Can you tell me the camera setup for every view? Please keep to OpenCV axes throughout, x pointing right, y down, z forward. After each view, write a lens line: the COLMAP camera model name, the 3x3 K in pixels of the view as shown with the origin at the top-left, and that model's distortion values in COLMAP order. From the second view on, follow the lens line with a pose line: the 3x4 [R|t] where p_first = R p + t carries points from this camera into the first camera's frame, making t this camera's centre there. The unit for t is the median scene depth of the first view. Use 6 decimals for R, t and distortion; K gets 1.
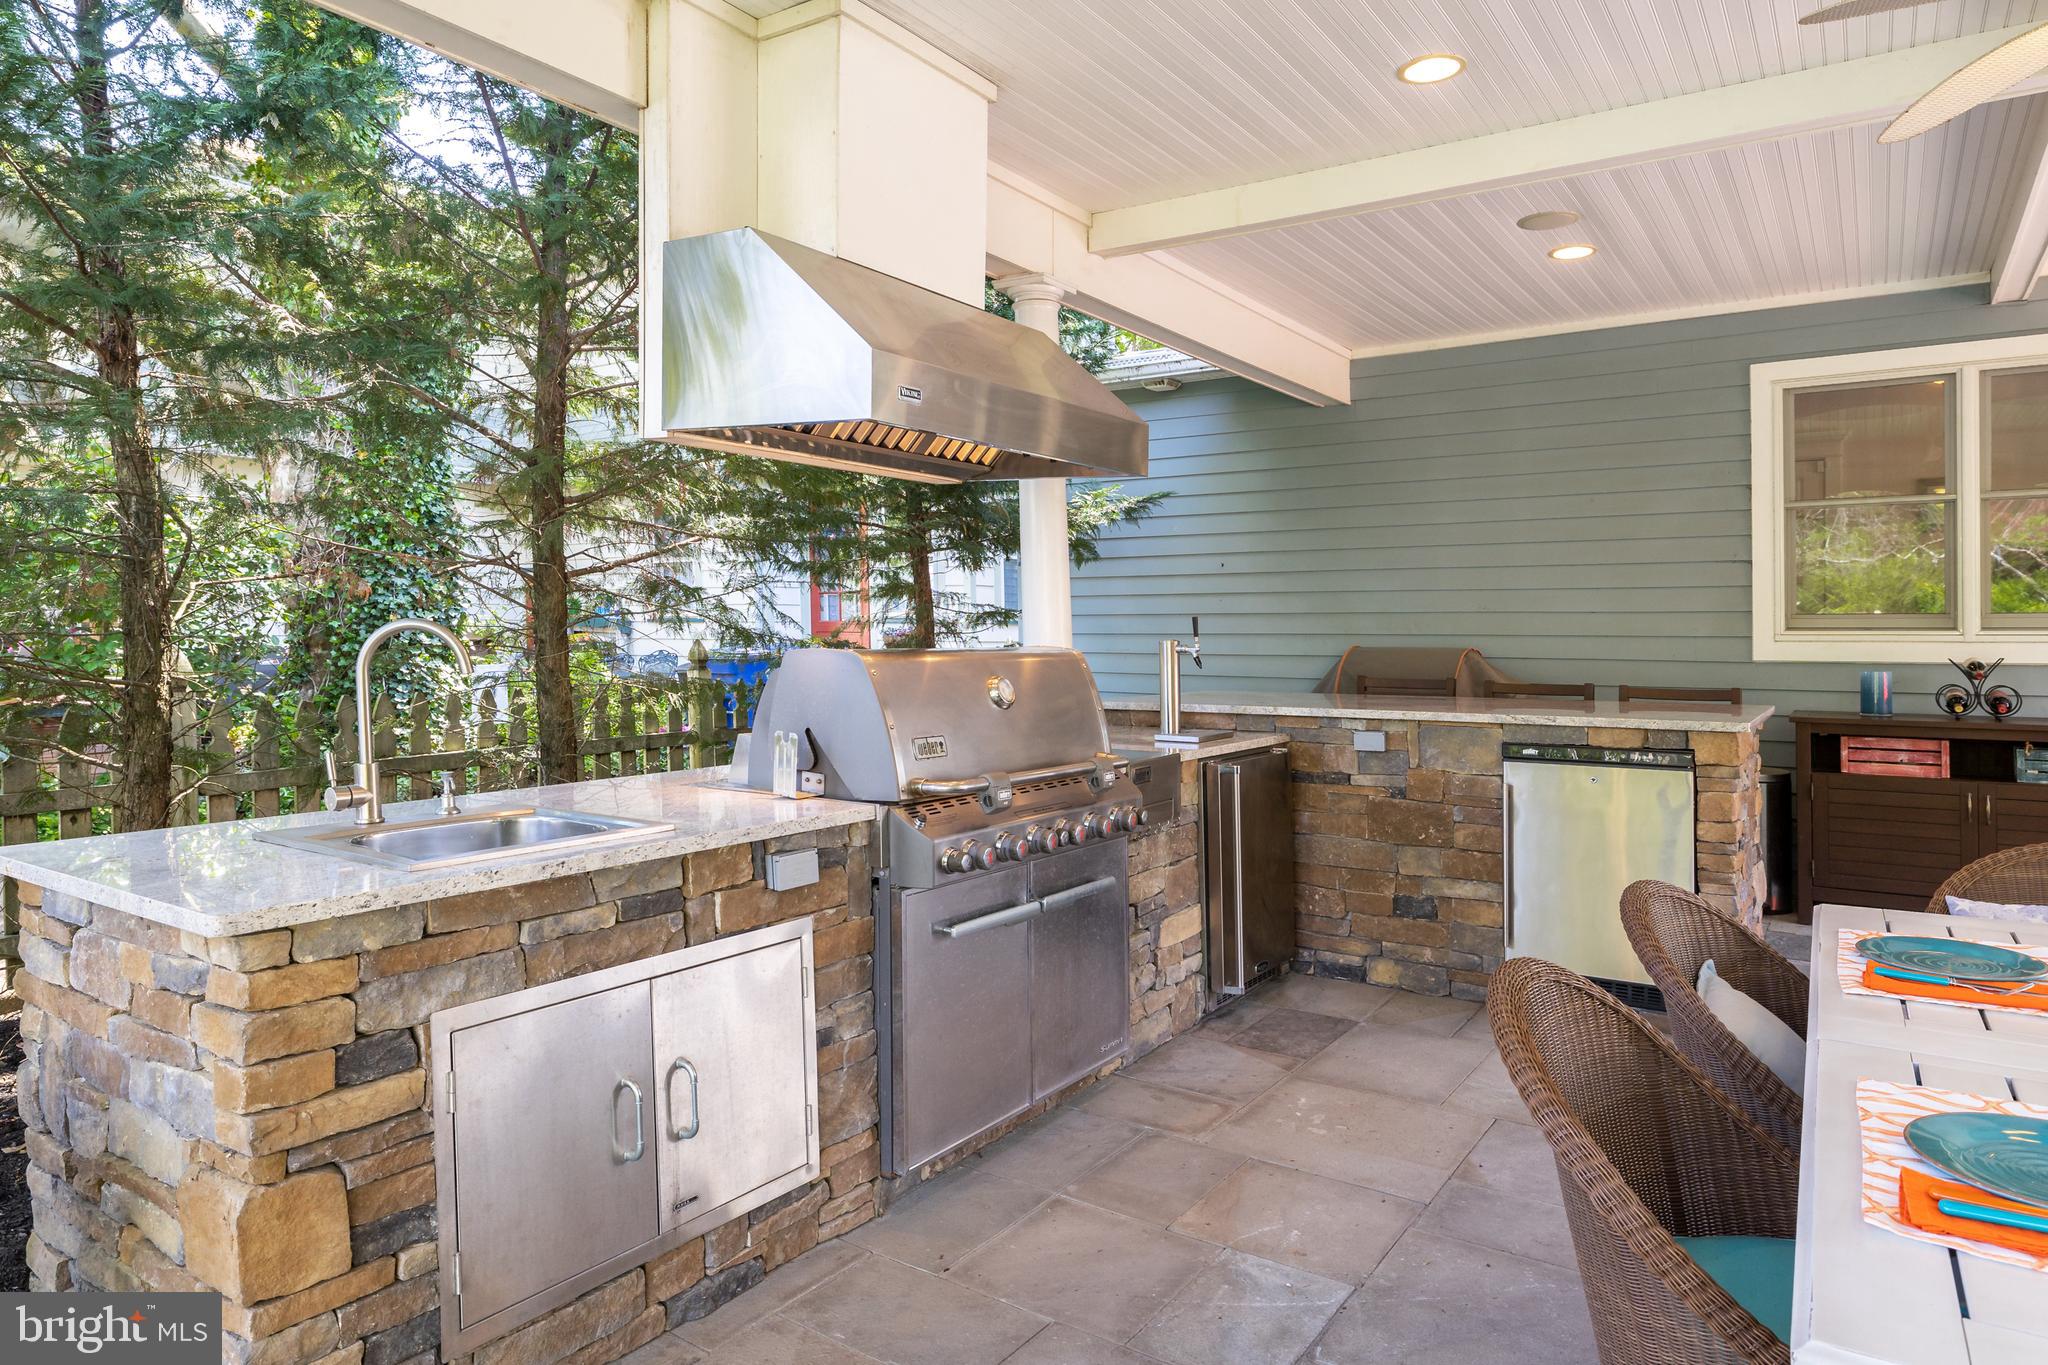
lens RADIAL K [[1252.9, 0, 1066.6], [0, 1252.9, 658.0], [0, 0, 1]] dist [-0.001785, 0.001156]
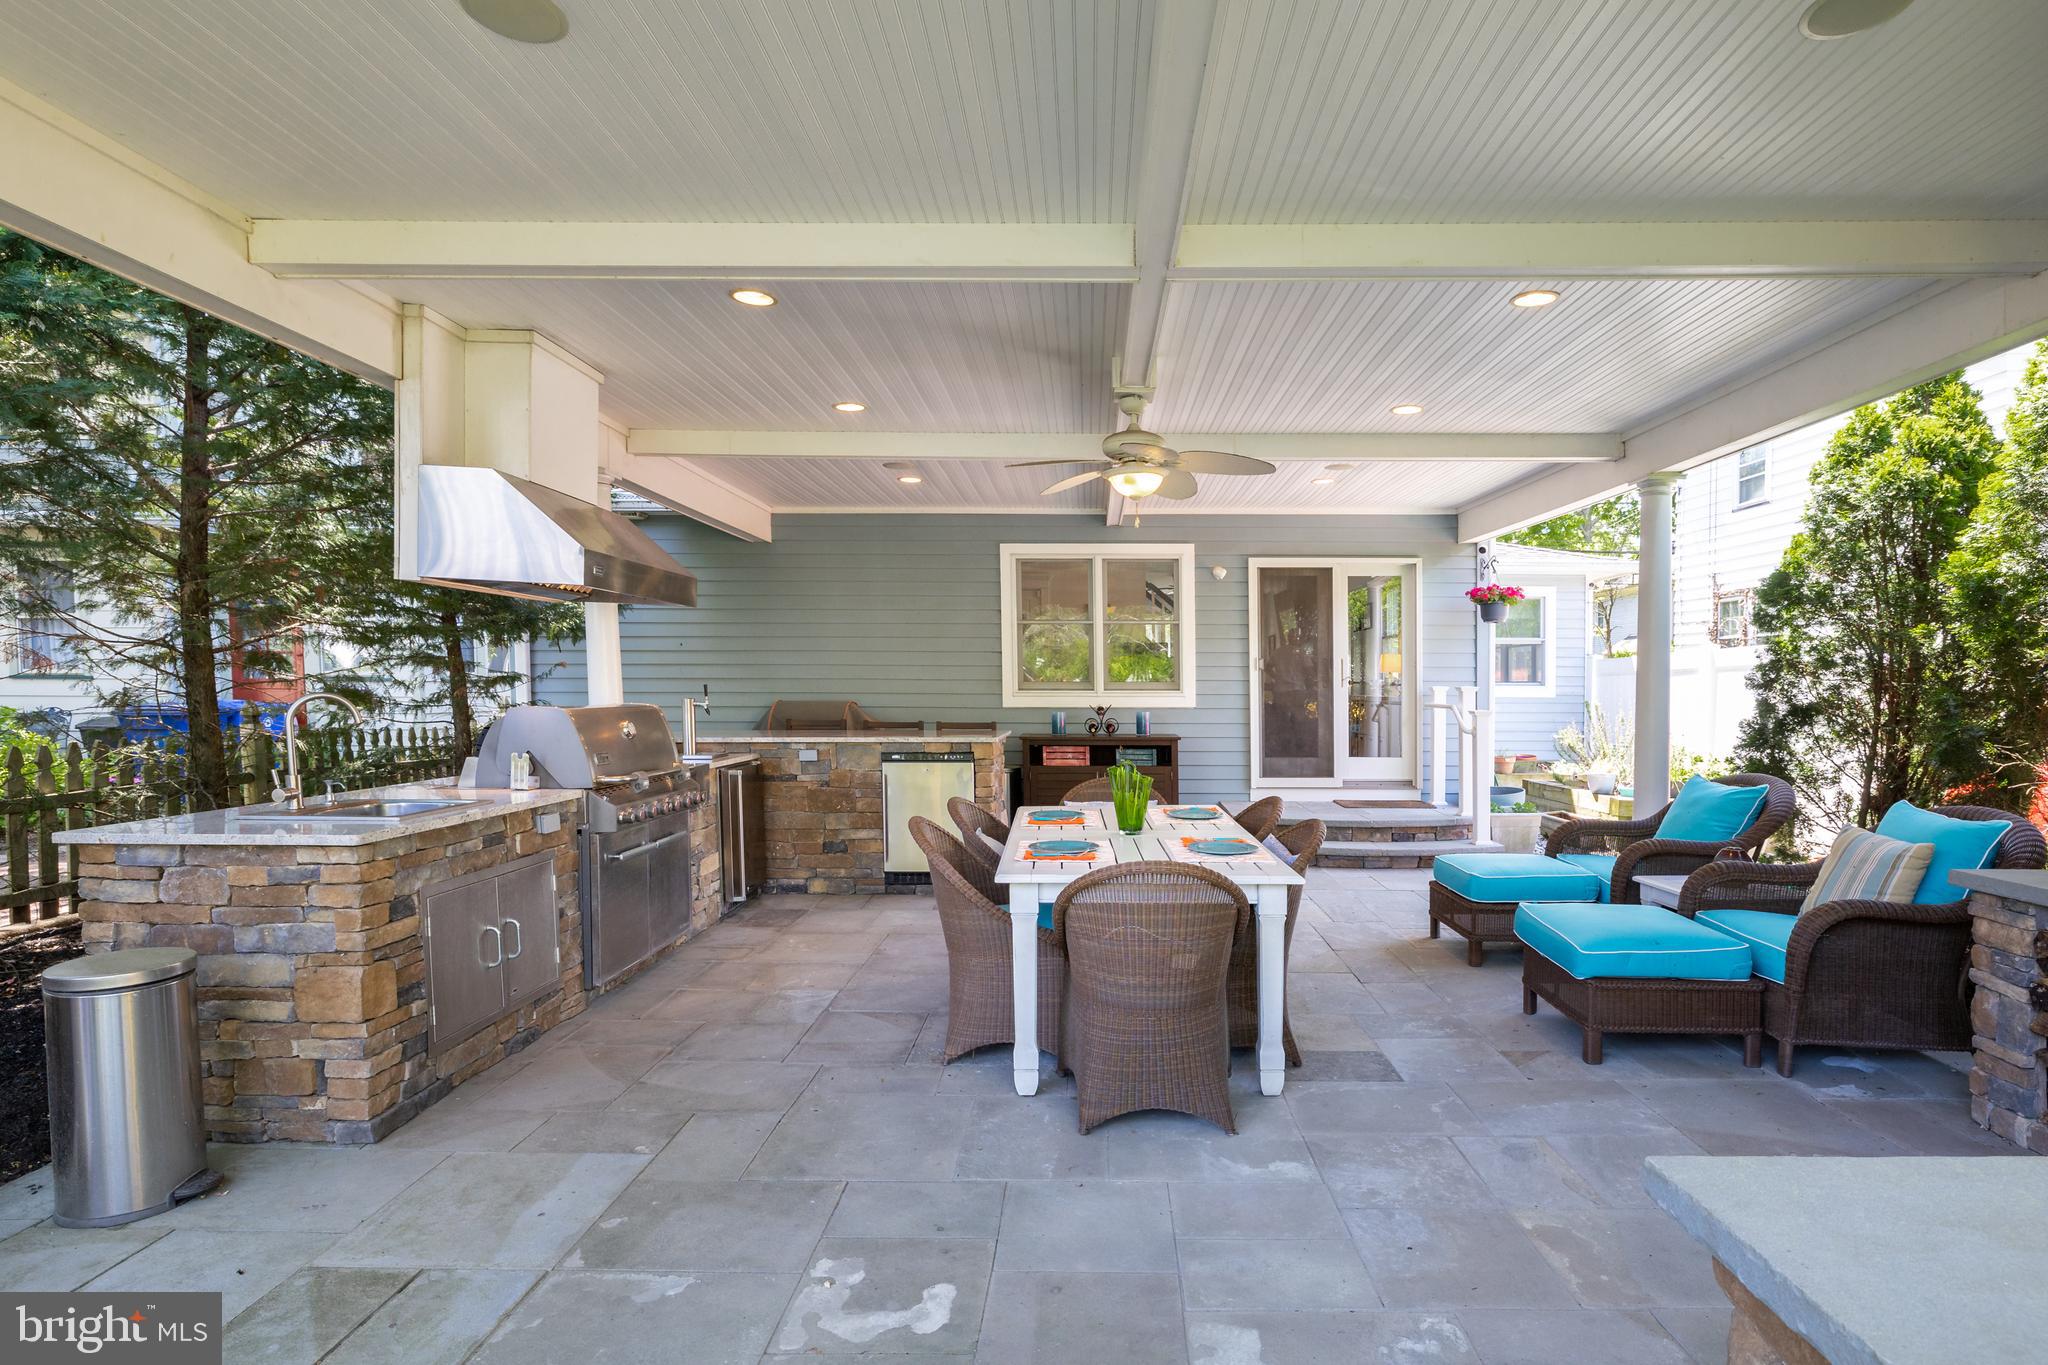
lens RADIAL K [[1048.0, 0, 1029.5], [0, 1048.0, 685.9], [0, 0, 1]] dist [-0.001374, 0.003144]
pose [[0.868931, -0.000883, 0.494933, -0.236425], [0.010887, 0.999791, -0.017329, -0.002322], [-0.494814, 0.020446, 0.868758, -0.473527]]
